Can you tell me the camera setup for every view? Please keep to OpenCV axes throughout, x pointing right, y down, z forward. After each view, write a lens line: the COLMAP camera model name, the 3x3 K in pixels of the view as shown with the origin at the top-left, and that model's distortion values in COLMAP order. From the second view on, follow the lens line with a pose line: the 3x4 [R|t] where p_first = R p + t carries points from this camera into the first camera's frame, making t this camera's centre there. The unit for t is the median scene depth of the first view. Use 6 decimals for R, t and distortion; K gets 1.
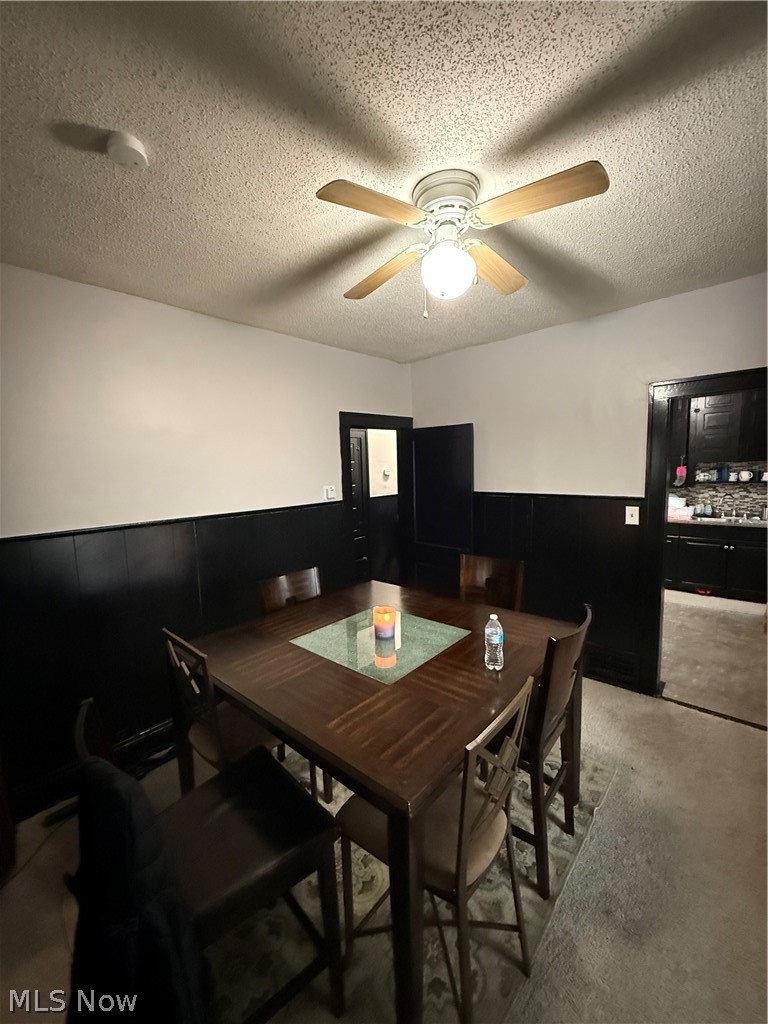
lens RADIAL K [[411.1, 0, 388.8], [0, 411.1, 511.0], [0, 0, 1]] dist [-0.000613, 0.000131]
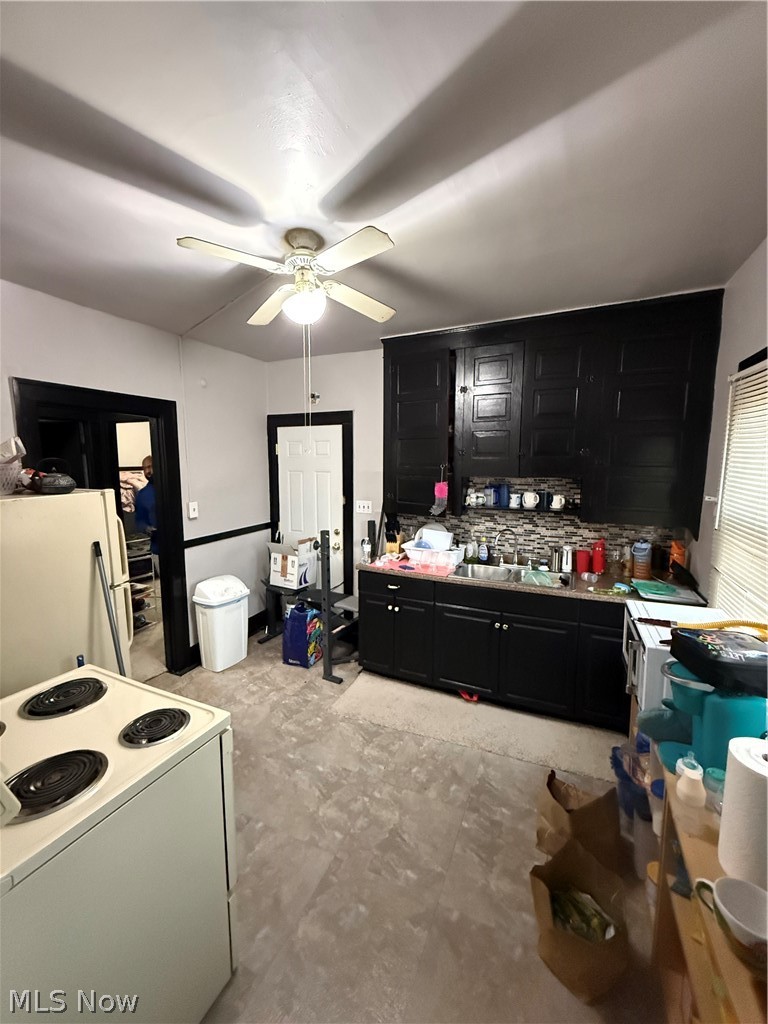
lens RADIAL K [[411.1, 0, 379.1], [0, 411.1, 515.4], [0, 0, 1]] dist [-0.000613, 0.000131]
pose [[0.956820, -0.000187, 0.290681, 0.449553], [-0.000237, 0.999999, 0.001422, -0.060377], [-0.290681, -0.001430, 0.956819, 0.451809]]
